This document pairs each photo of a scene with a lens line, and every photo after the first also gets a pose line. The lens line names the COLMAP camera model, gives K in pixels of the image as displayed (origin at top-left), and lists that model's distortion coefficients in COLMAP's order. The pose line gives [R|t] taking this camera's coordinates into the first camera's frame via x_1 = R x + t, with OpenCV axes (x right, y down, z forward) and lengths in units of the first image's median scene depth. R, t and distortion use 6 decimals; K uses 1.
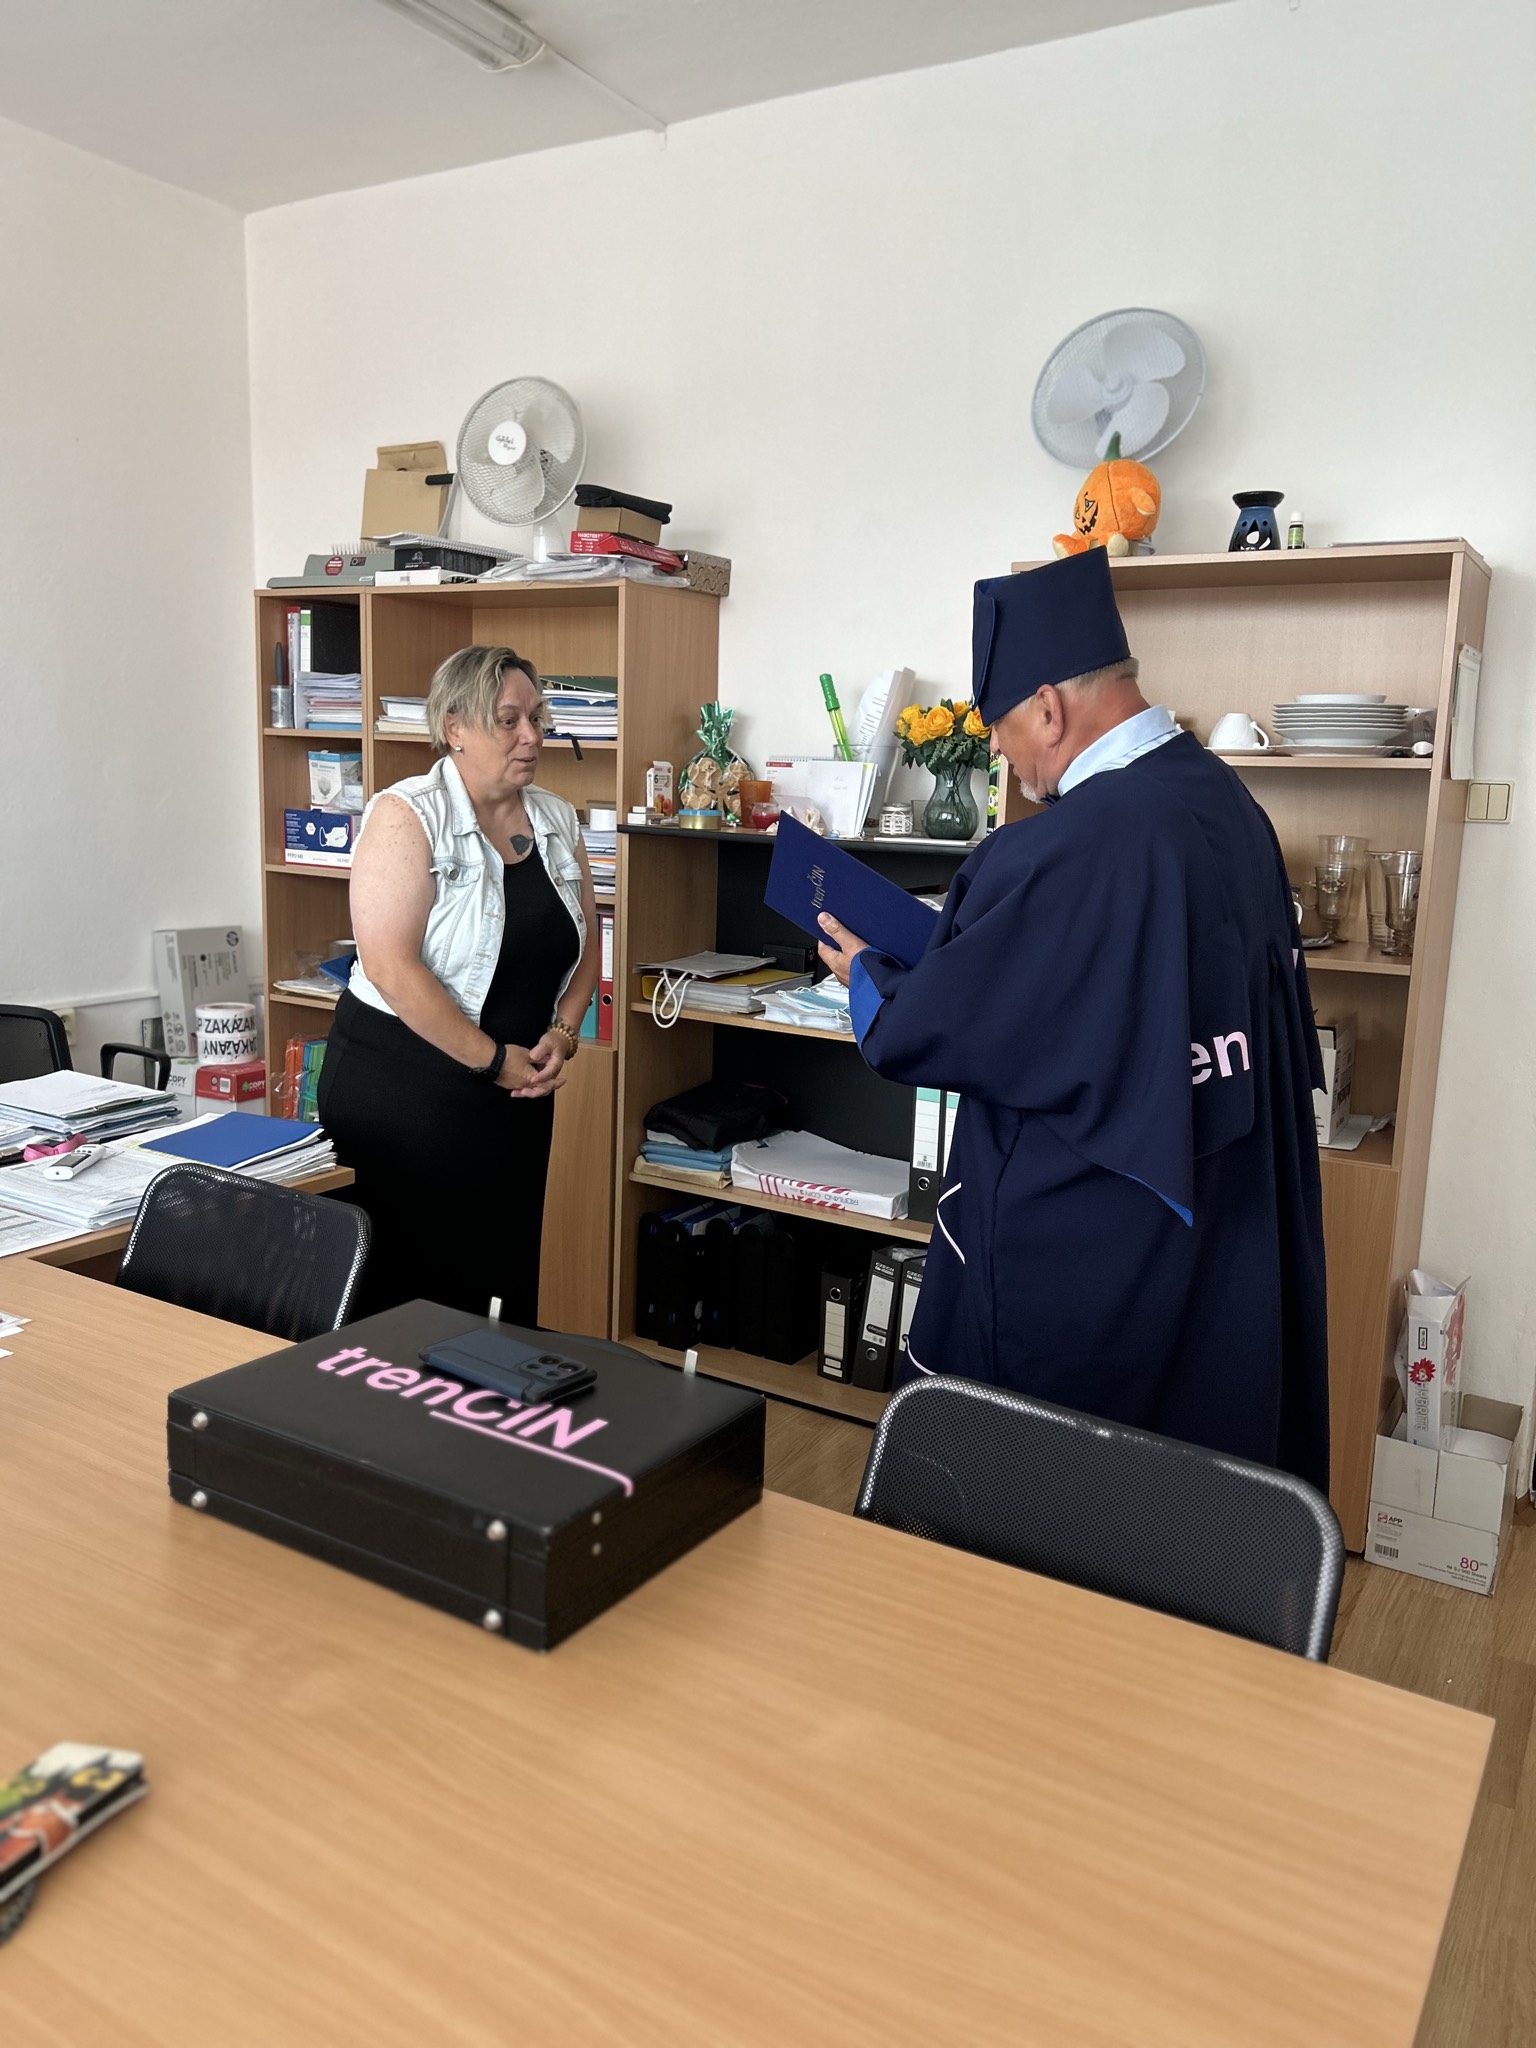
lens RADIAL K [[1546.5, 0, 759.2], [0, 1546.5, 1033.4], [0, 0, 1]] dist [0.054505, -0.062420]
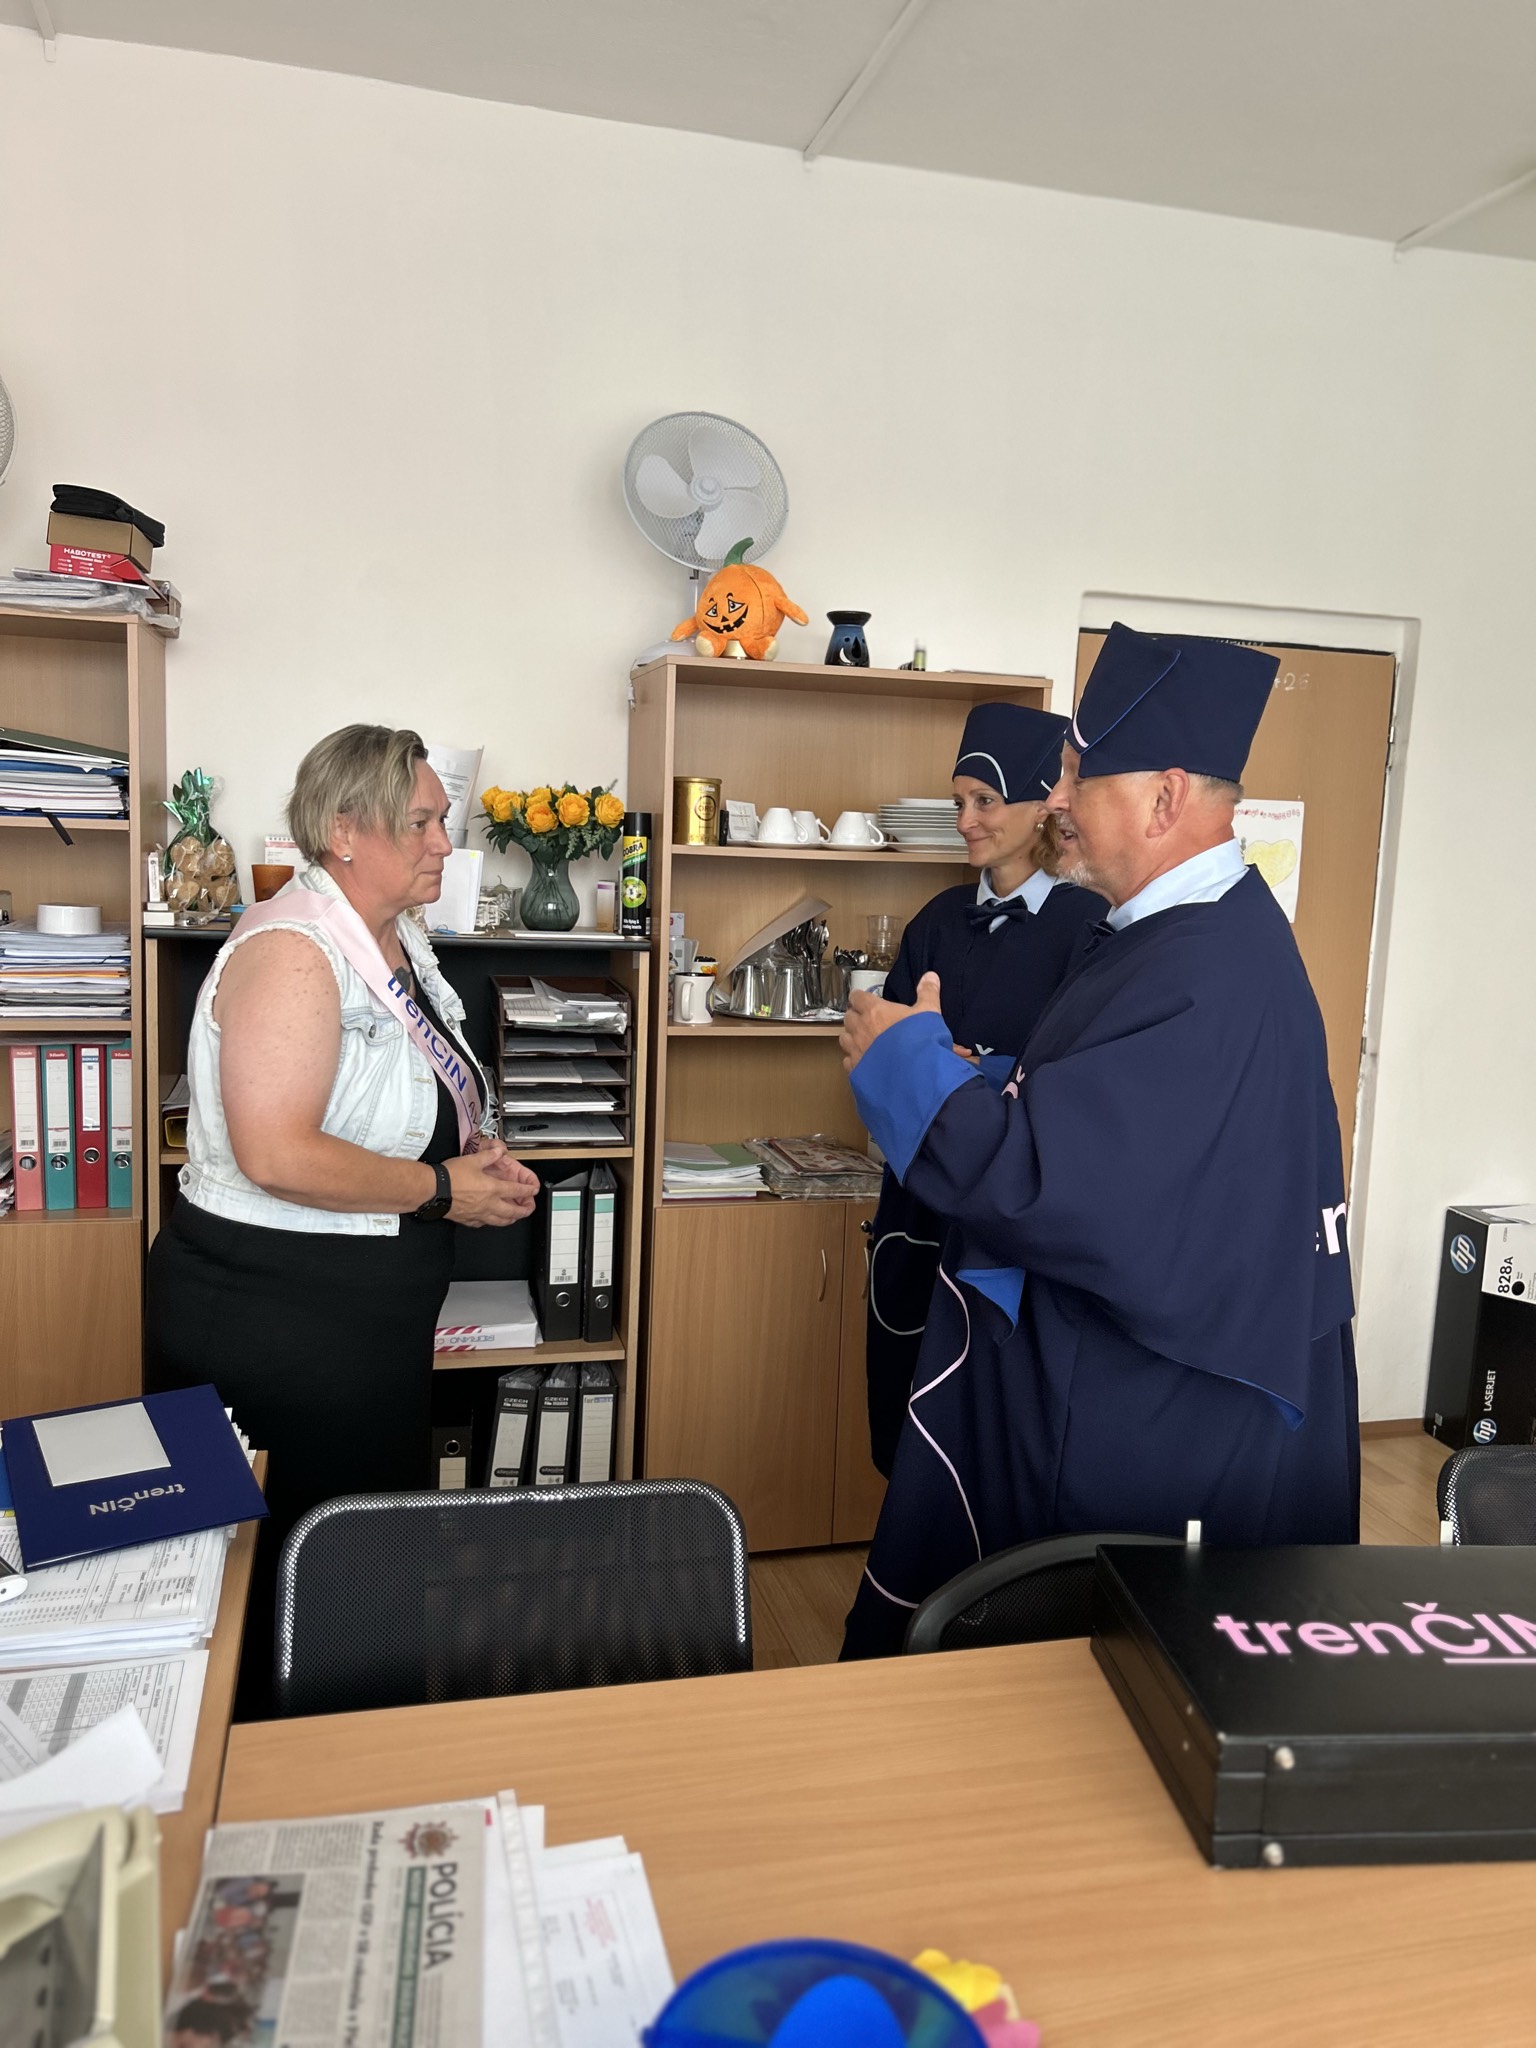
lens RADIAL K [[1546.5, 0, 766.0], [0, 1546.5, 1030.0], [0, 0, 1]] dist [0.054505, -0.062420]
pose [[0.689180, -0.092661, 0.718641, -0.449096], [0.106474, 0.993974, 0.026054, -0.073243], [-0.716725, 0.058561, 0.694893, 0.246273]]
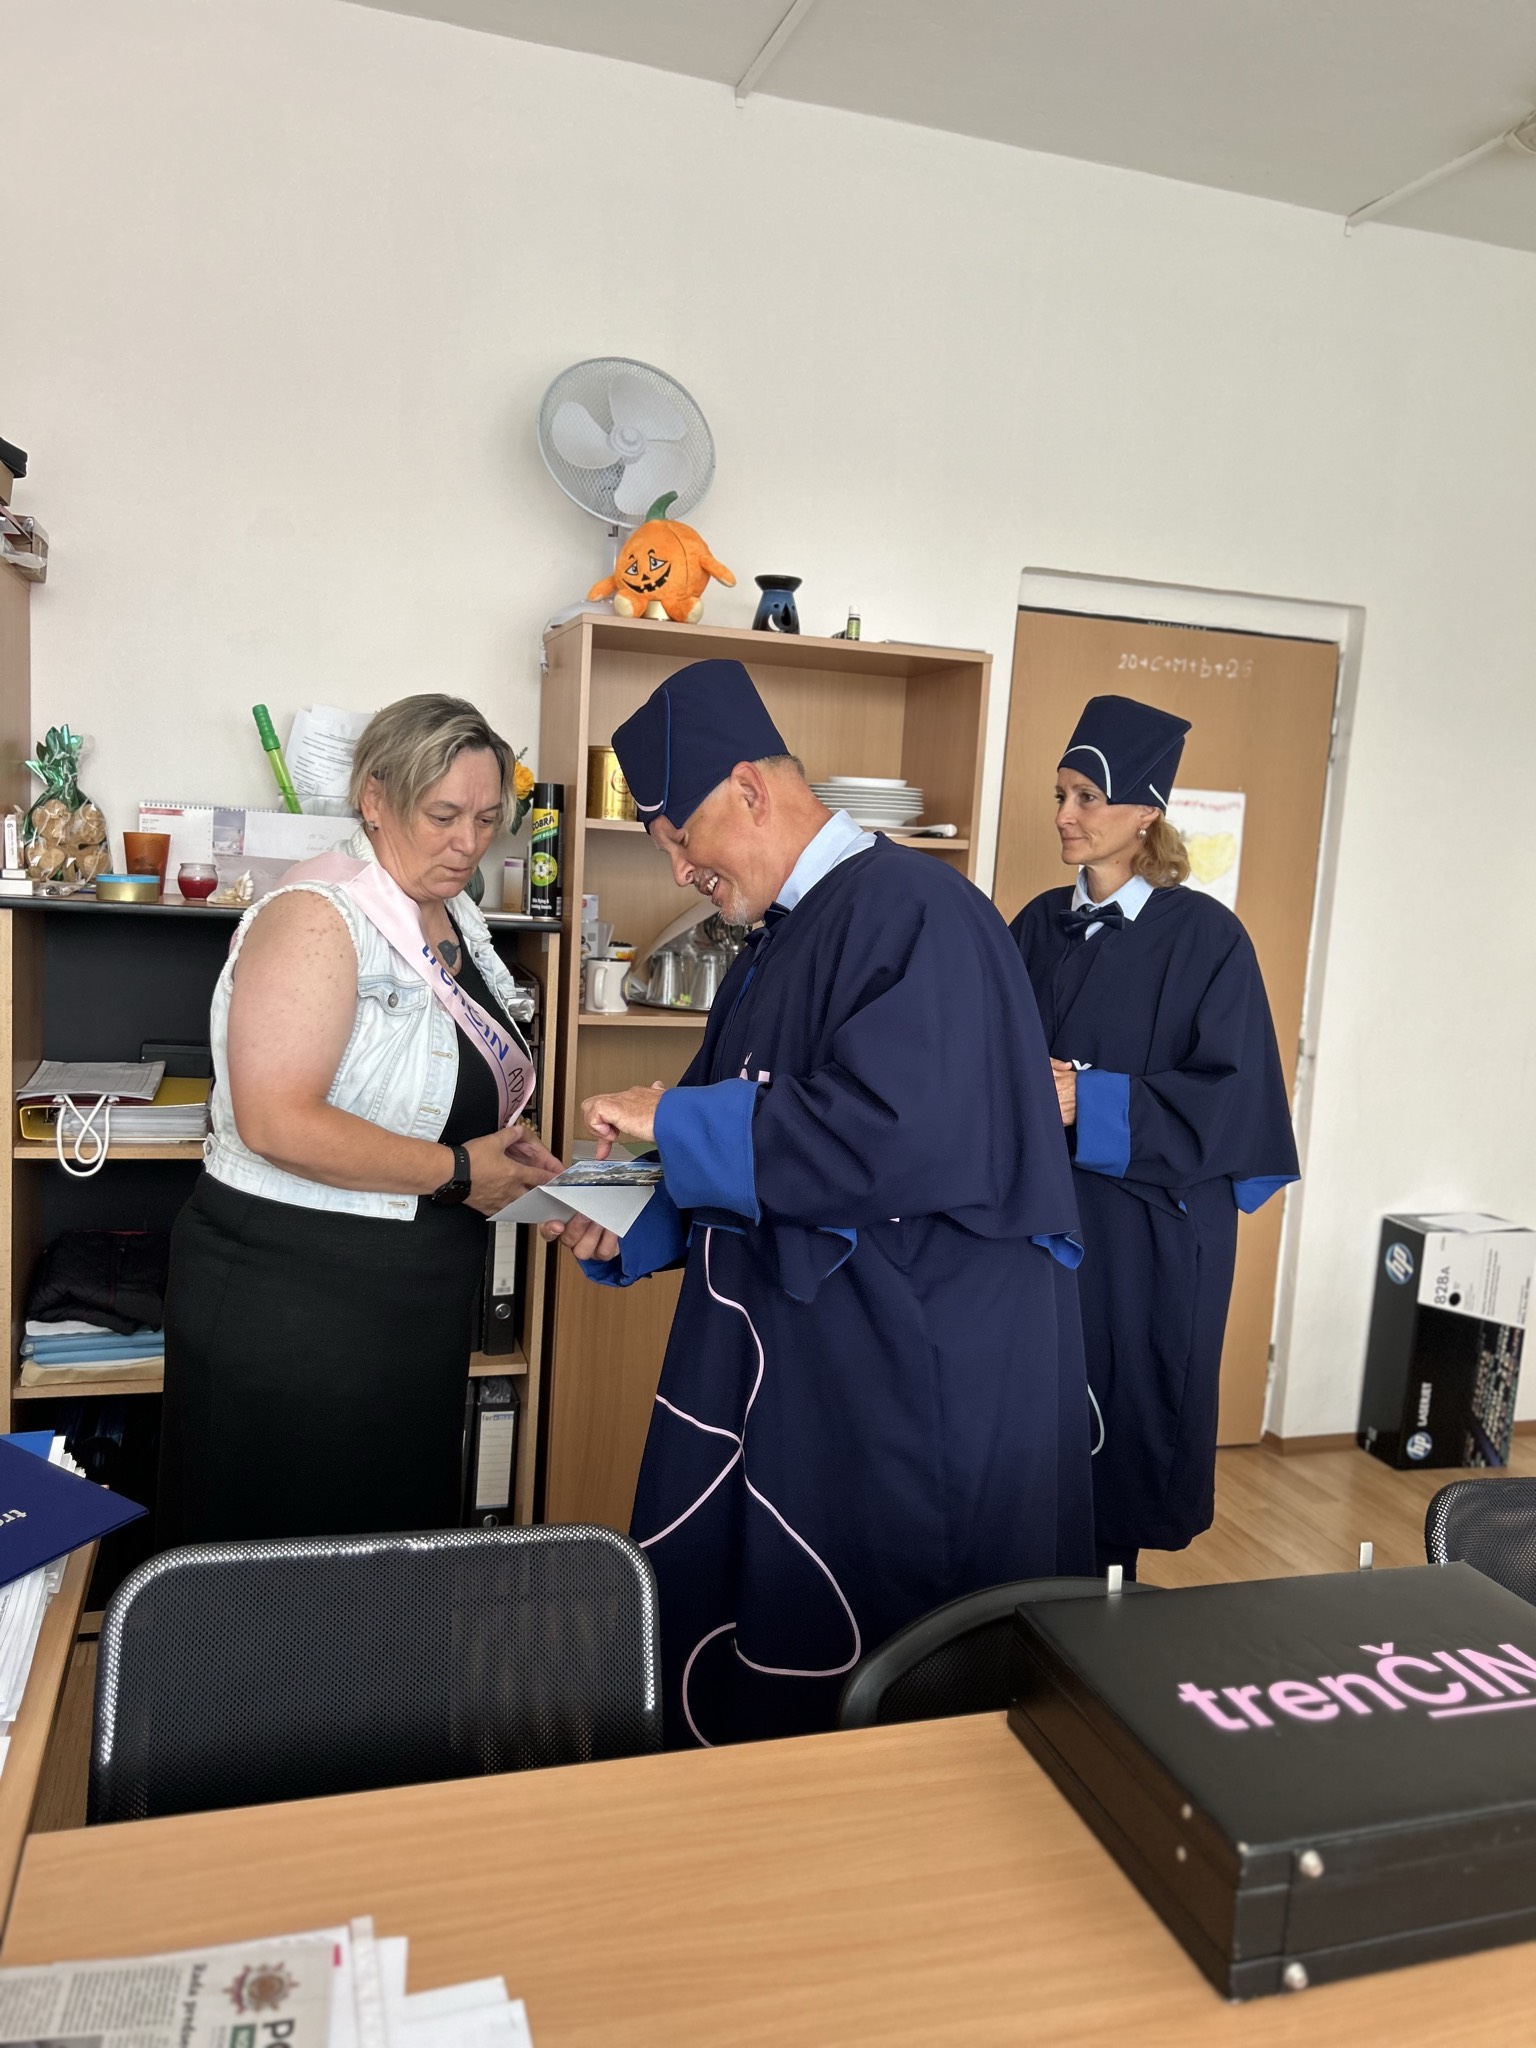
lens RADIAL K [[1546.5, 0, 758.5], [0, 1546.5, 1032.7], [0, 0, 1]] dist [0.054505, -0.062420]
pose [[0.653679, -0.083815, 0.752116, -0.409062], [0.092237, 0.995262, 0.030747, -0.065398], [-0.751130, 0.049274, 0.658313, 0.288209]]
